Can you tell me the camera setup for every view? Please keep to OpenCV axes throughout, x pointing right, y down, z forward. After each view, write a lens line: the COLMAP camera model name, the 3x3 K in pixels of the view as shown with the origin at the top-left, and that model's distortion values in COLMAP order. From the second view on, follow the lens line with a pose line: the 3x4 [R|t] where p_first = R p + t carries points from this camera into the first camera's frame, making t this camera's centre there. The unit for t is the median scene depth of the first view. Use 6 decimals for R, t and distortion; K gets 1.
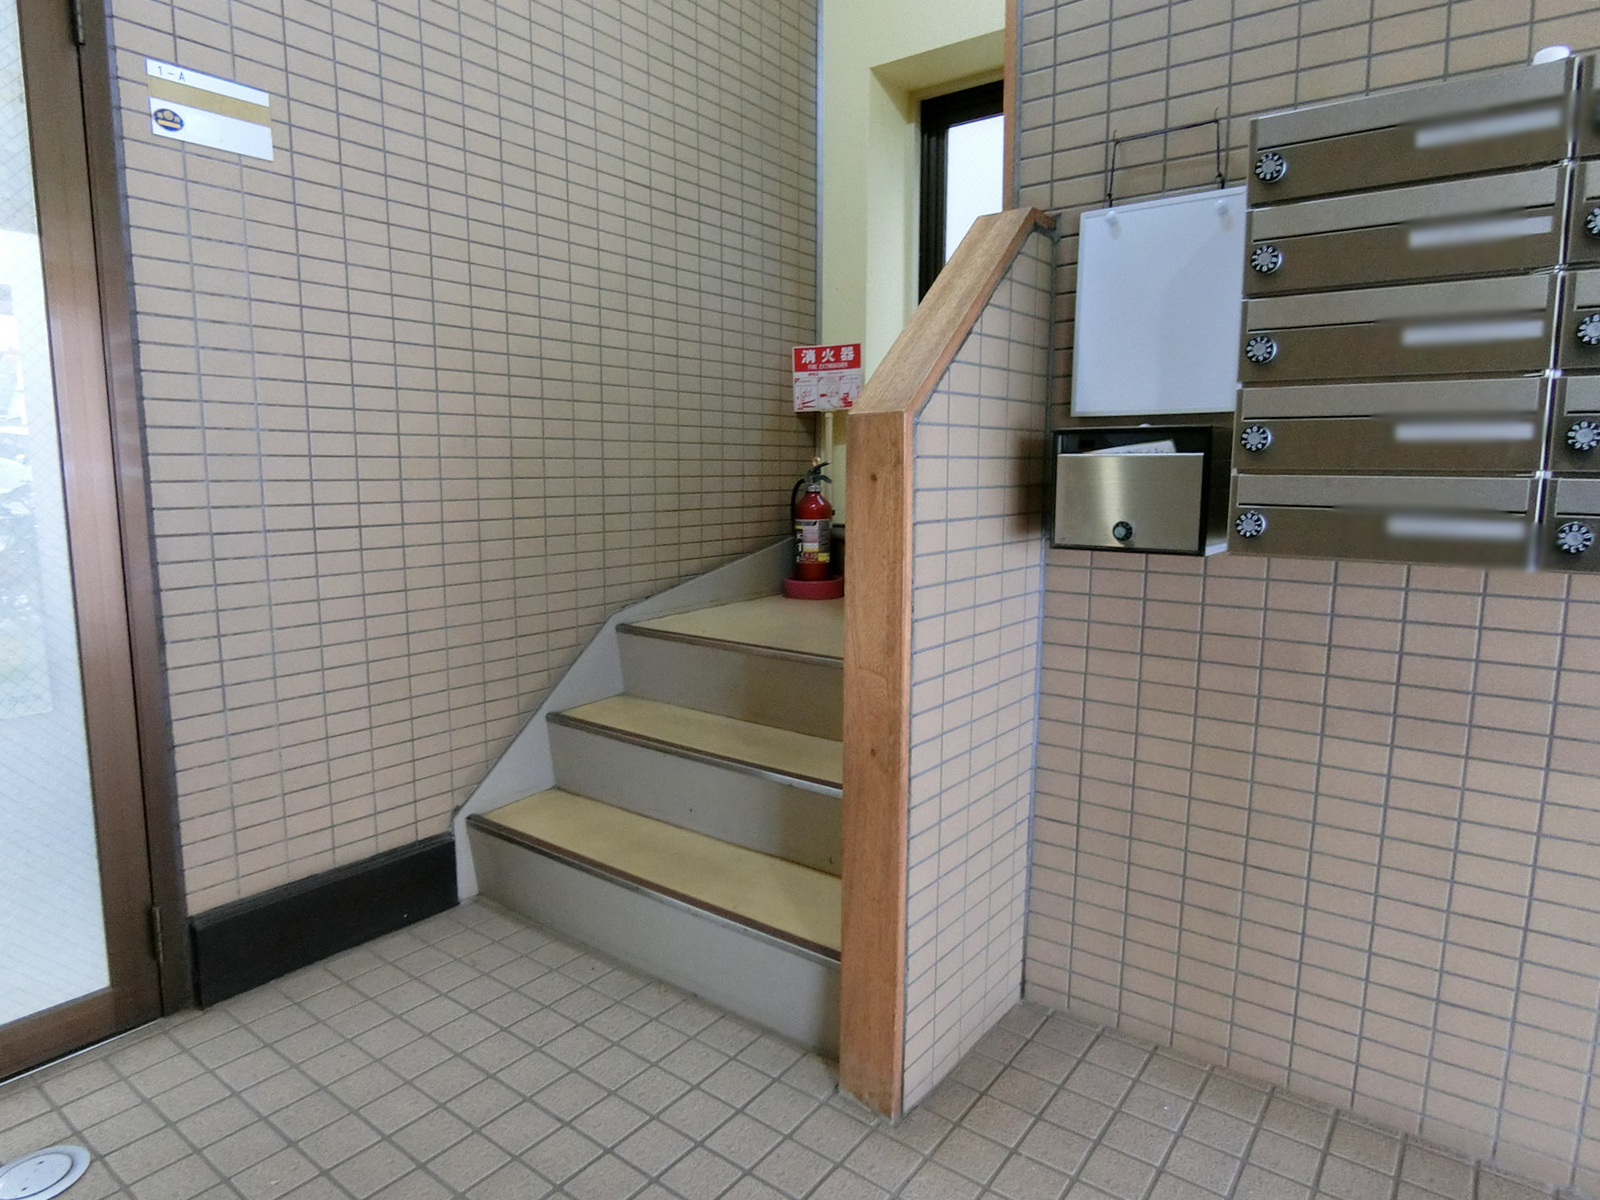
lens RADIAL K [[960.4, 0, 761.5], [0, 960.4, 606.4], [0, 0, 1]] dist [-0.013156, -0.002033]
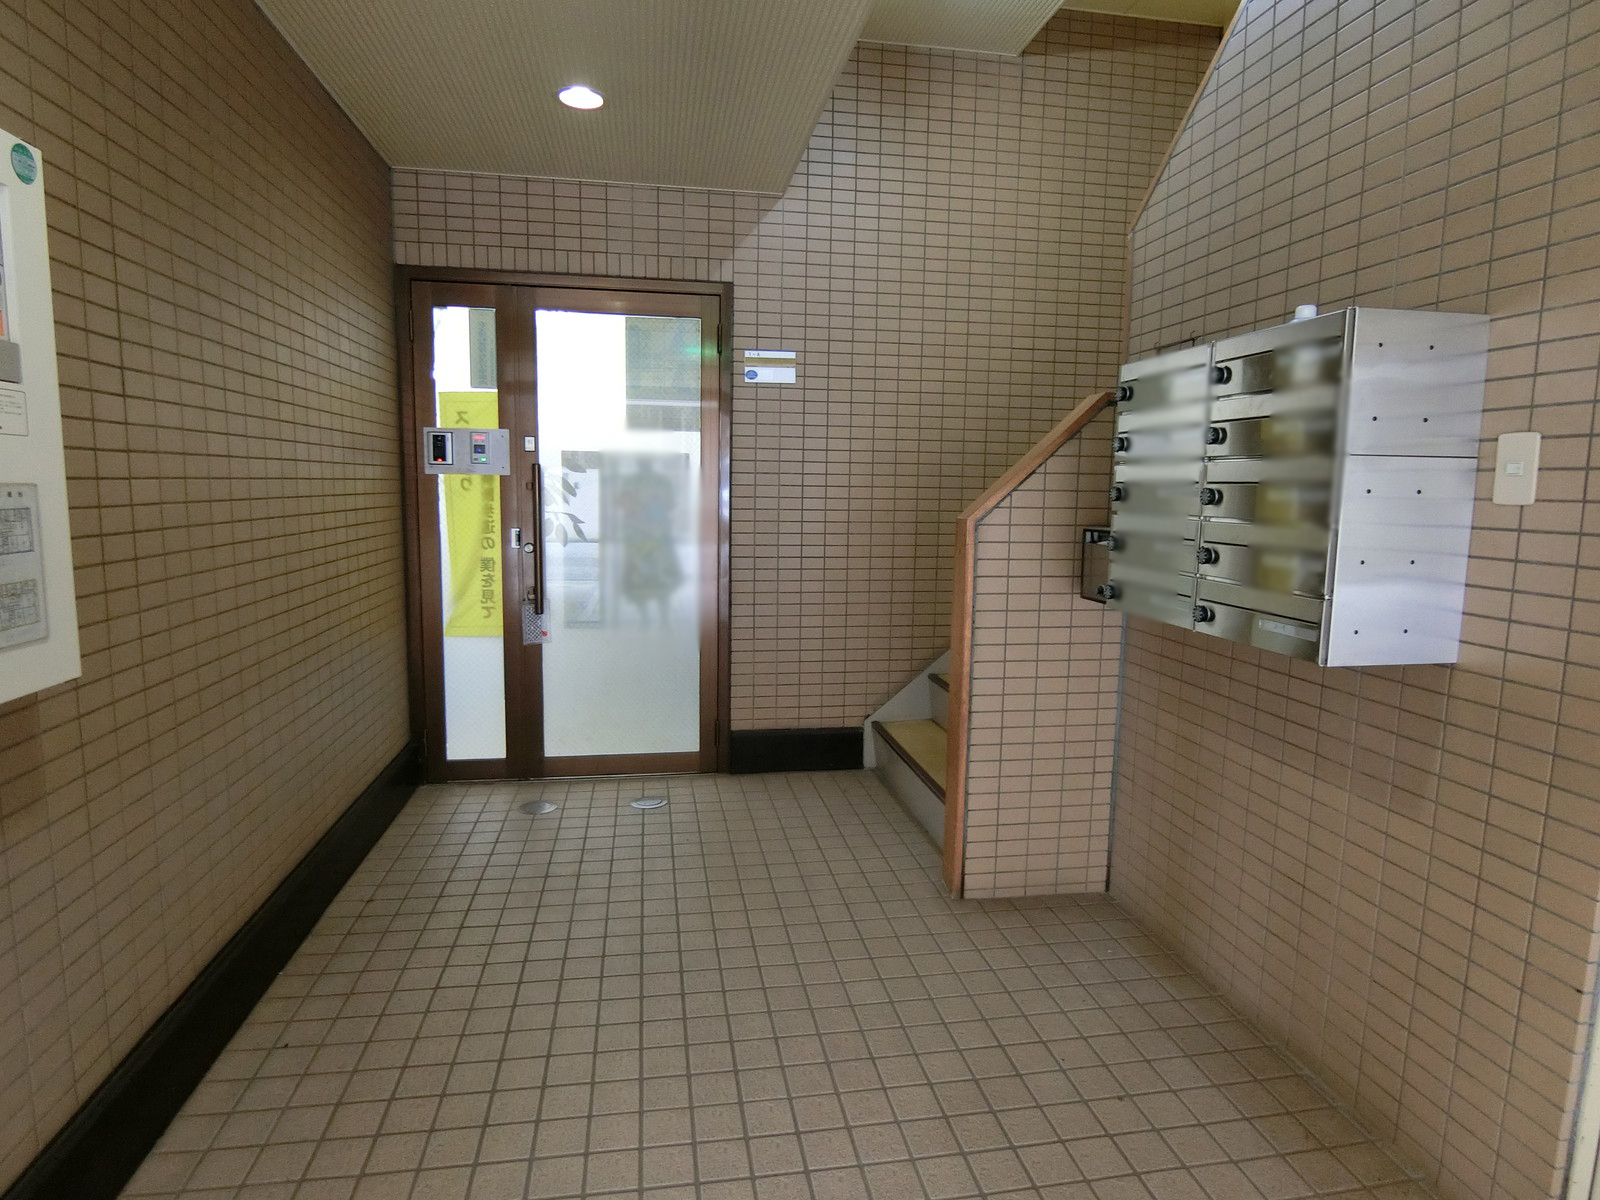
lens RADIAL K [[960.4, 0, 761.5], [0, 960.4, 606.4], [0, 0, 1]] dist [-0.013156, -0.002033]
pose [[0.697561, 0.098062, -0.709783, 0.968432], [-0.109354, 0.993556, 0.029796, -0.030078], [0.708131, 0.056833, 0.703790, -0.508092]]
